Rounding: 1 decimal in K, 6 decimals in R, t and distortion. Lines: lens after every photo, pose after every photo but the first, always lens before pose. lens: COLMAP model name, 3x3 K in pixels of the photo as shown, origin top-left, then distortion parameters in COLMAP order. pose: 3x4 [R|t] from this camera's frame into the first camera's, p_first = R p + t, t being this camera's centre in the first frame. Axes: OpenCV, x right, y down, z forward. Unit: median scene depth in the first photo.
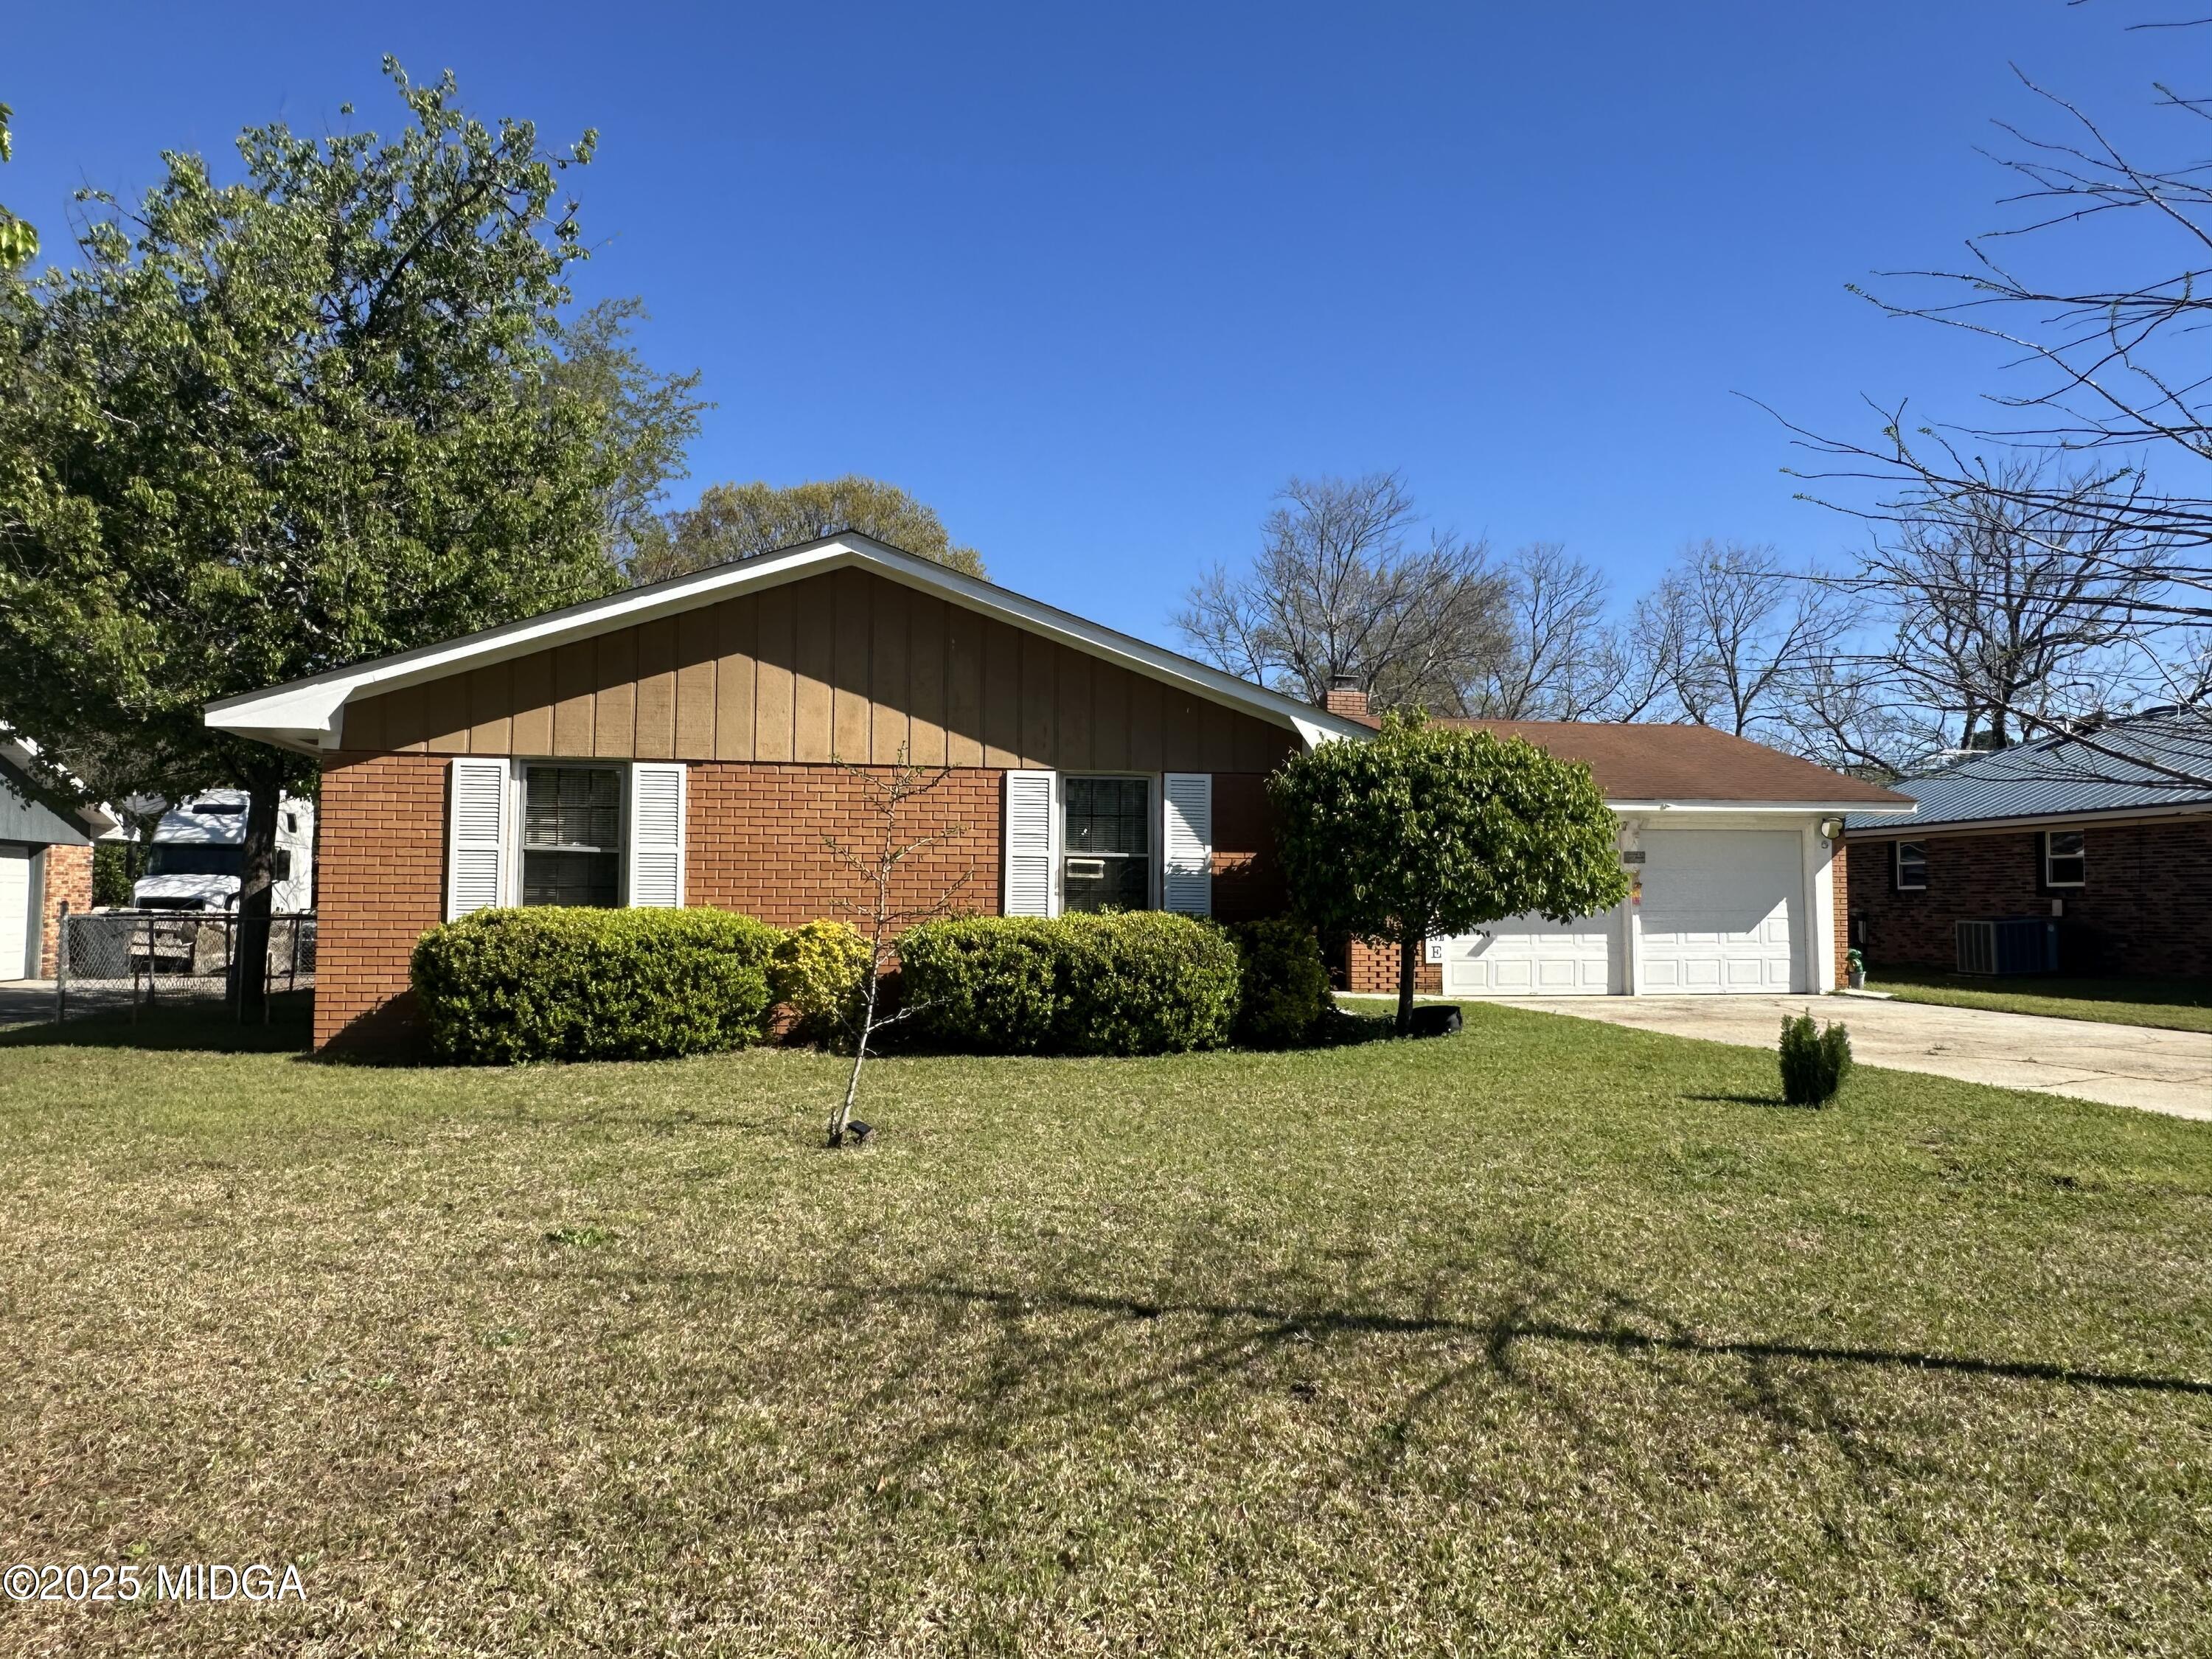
lens RADIAL K [[1402.8, 0, 1106.0], [0, 1402.8, 829.5], [0, 0, 1]] dist [0.006454, 0.002186]
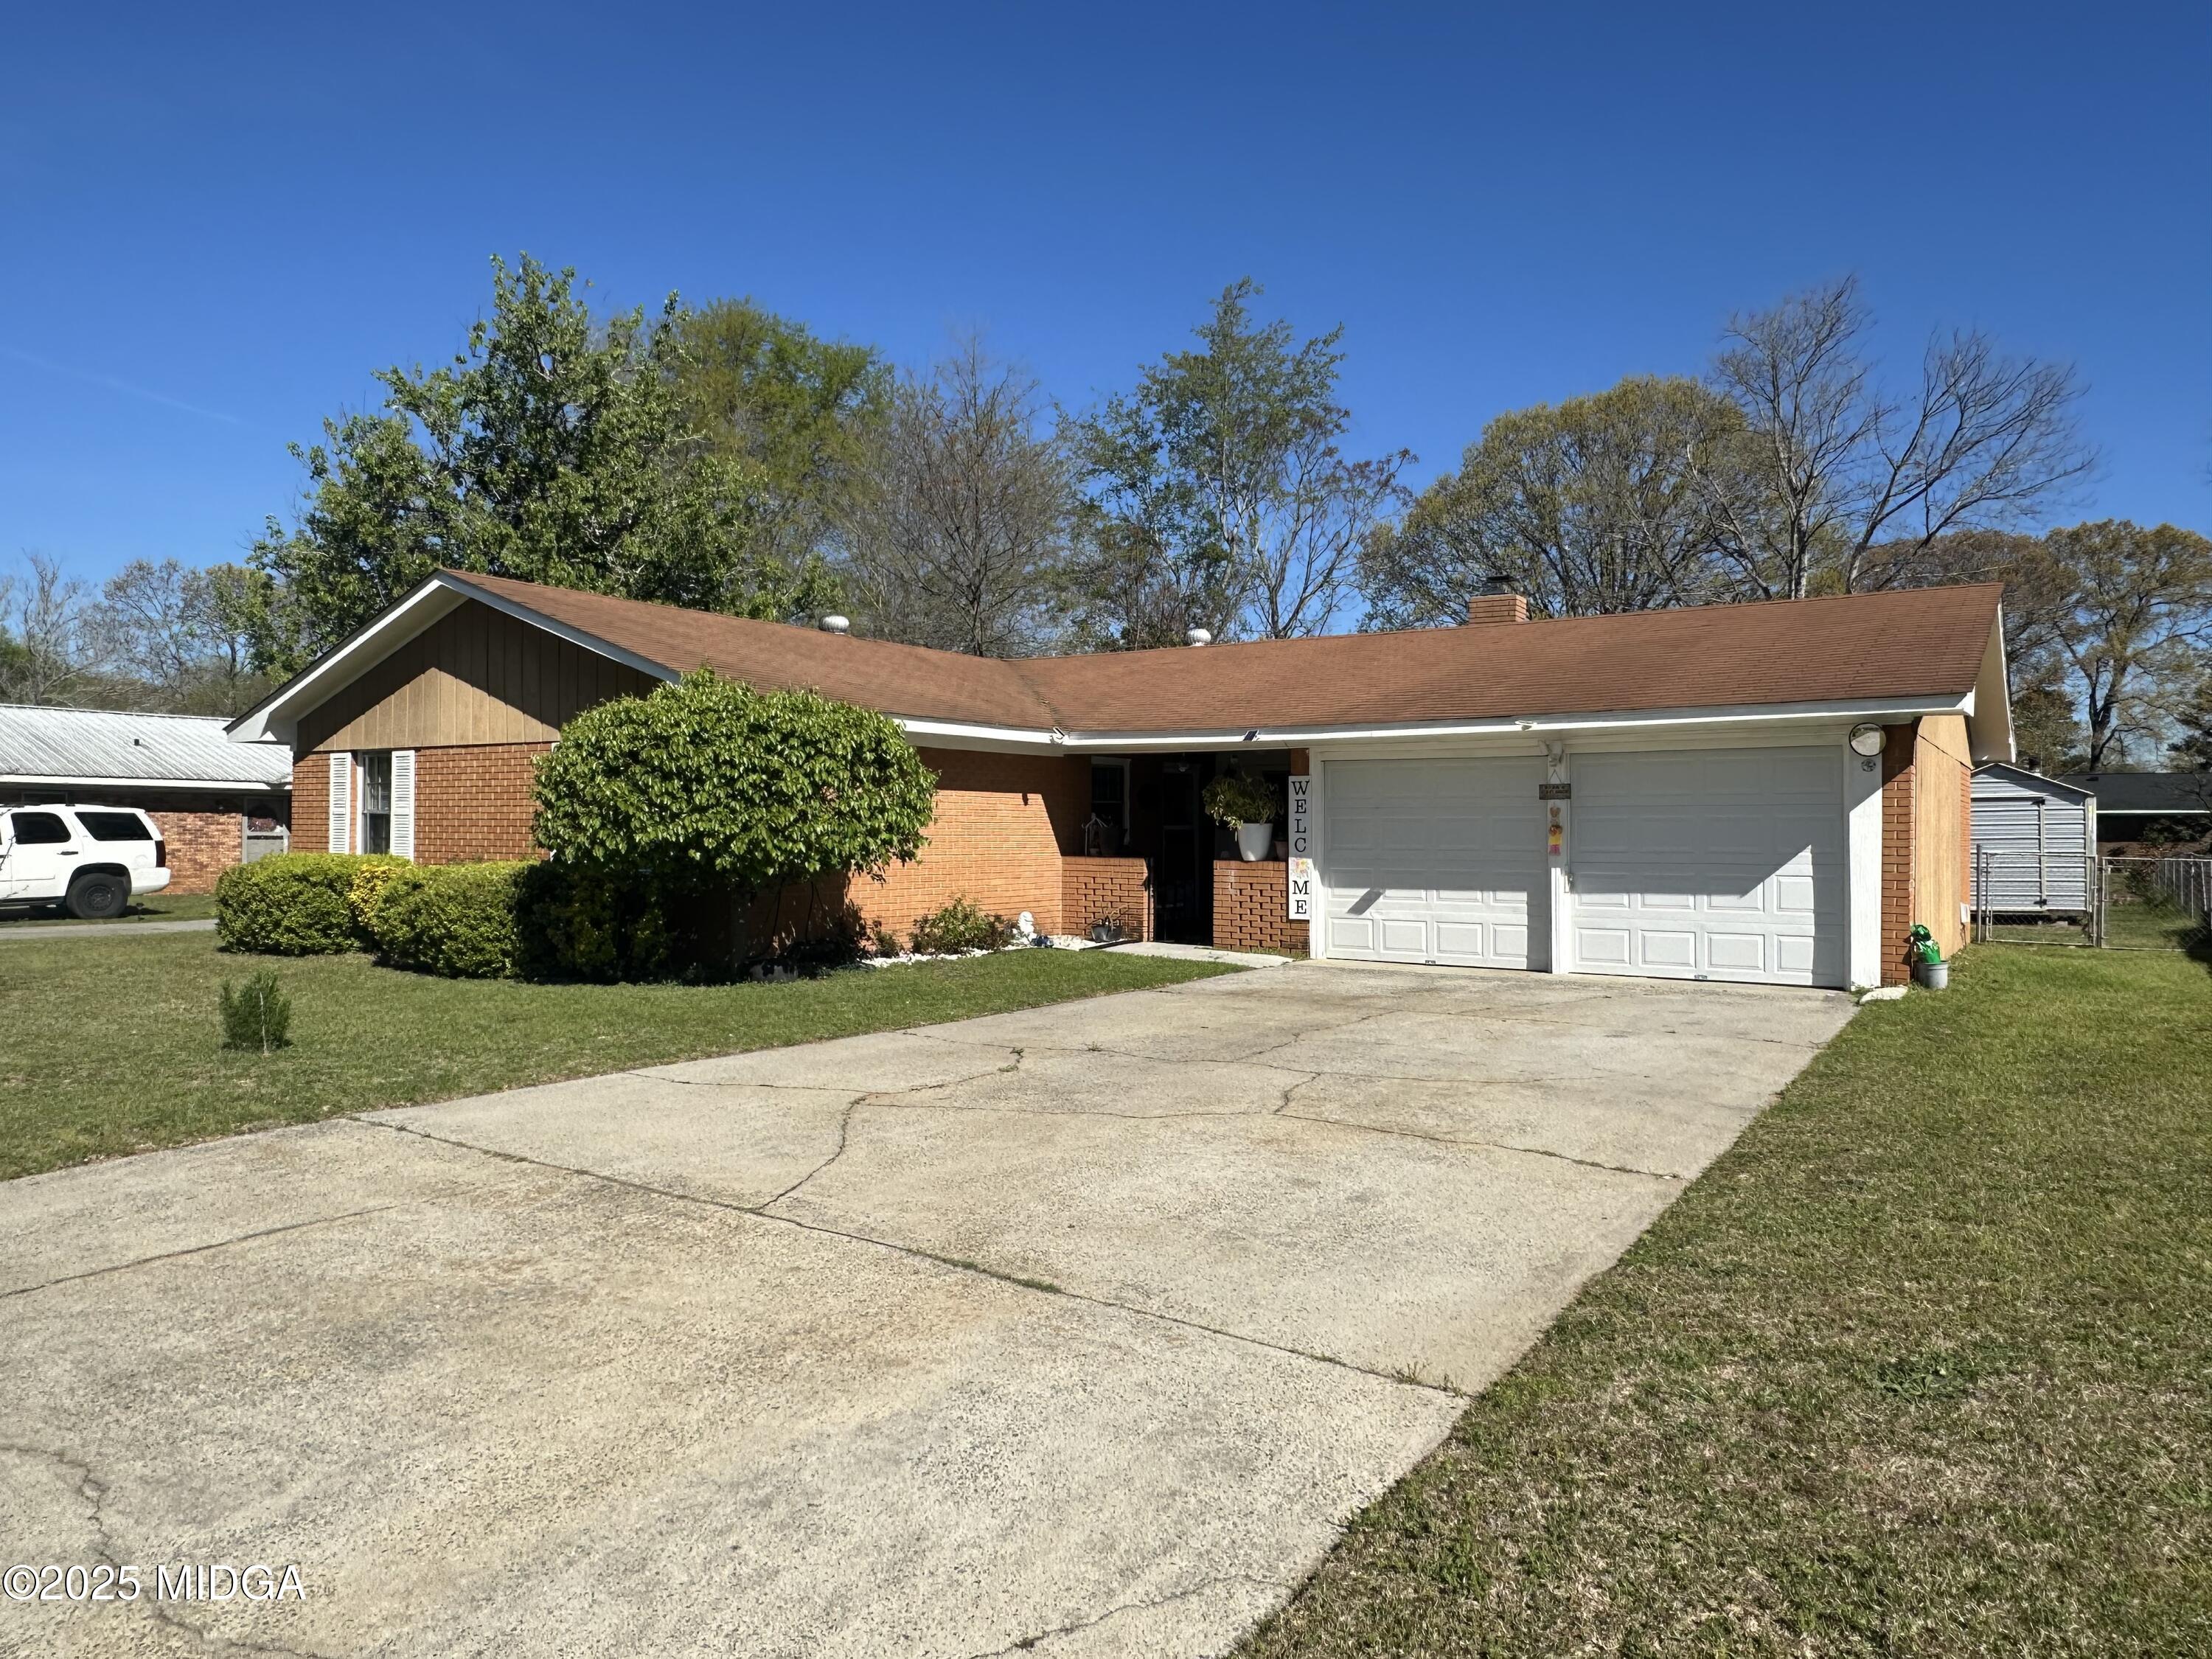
lens RADIAL K [[1402.4, 0, 1167.1], [0, 1402.4, 786.1], [0, 0, 1]] dist [-0.001654, -0.000574]
pose [[0.730503, -0.022783, -0.682529, 1.215642], [0.035193, 0.999371, 0.004307, 0.009778], [0.682002, -0.027166, 0.730846, 0.495331]]
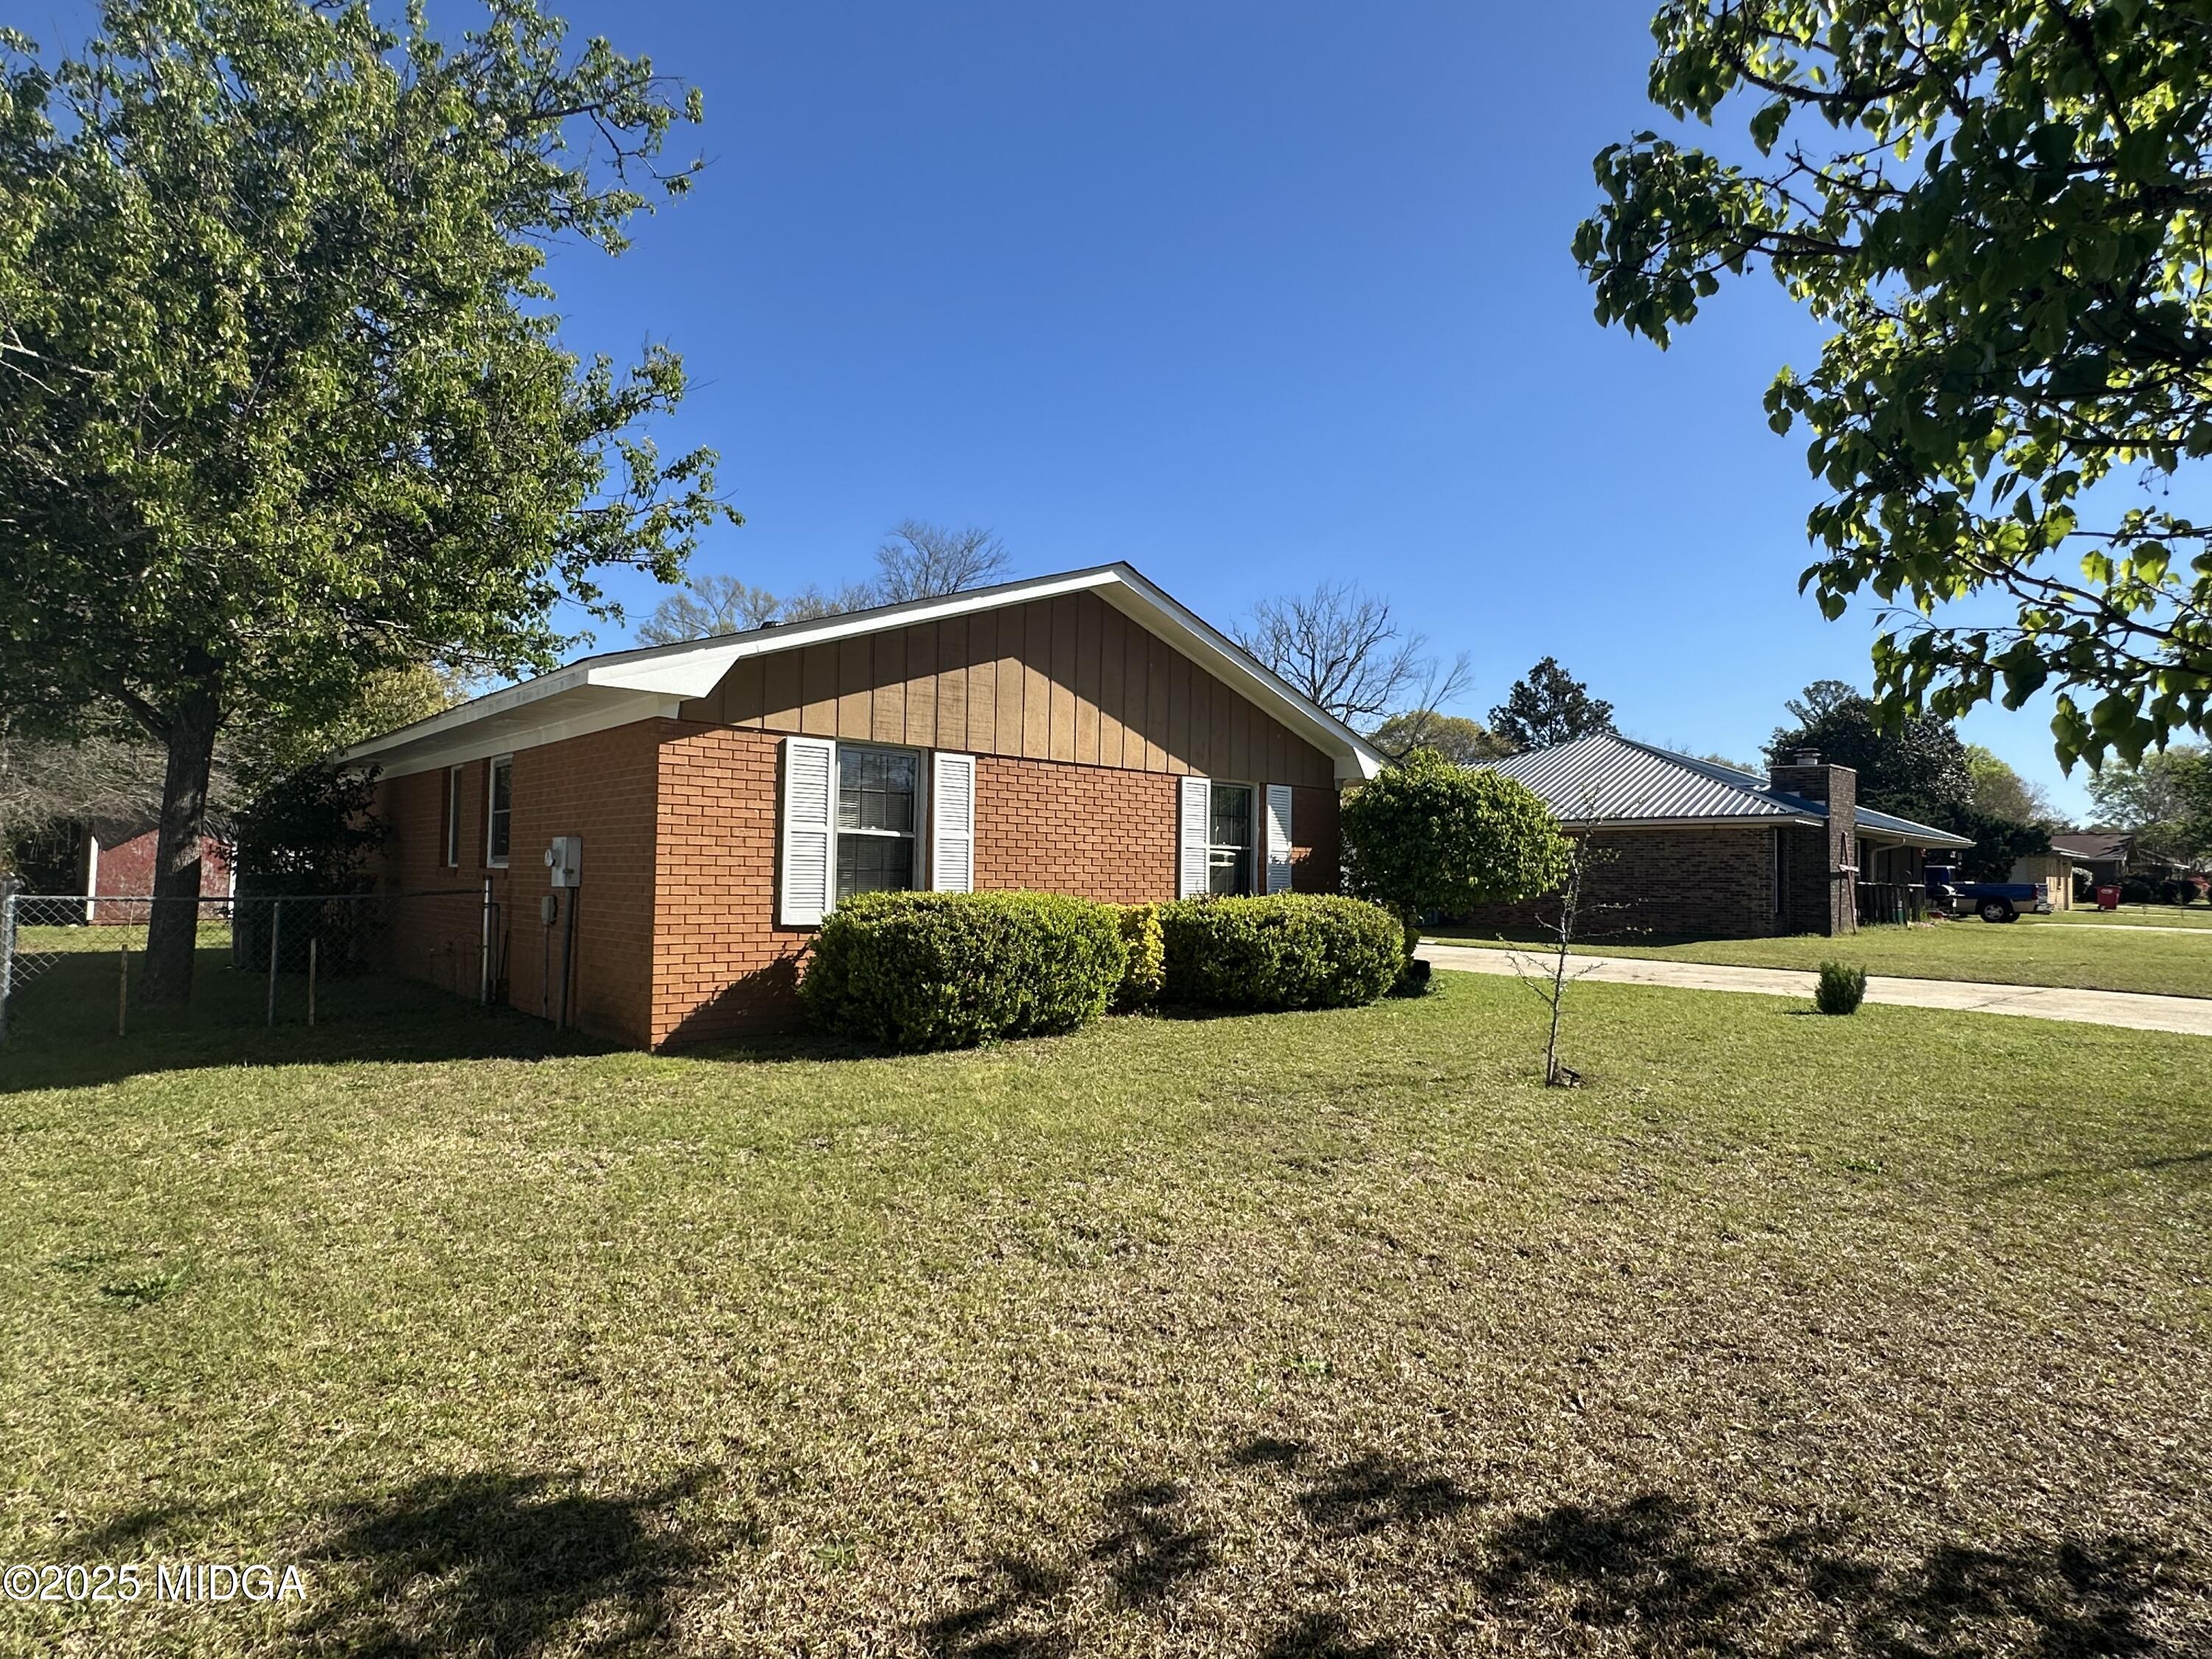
lens RADIAL K [[1154.8, 0, 1084.2], [0, 1154.8, 841.8], [0, 0, 1]] dist [0.002168, -0.001163]
pose [[0.847504, 0.022787, 0.530300, -0.699362], [-0.037637, 0.999143, 0.017216, 0.000093], [-0.529453, -0.034550, 0.847635, 0.213444]]
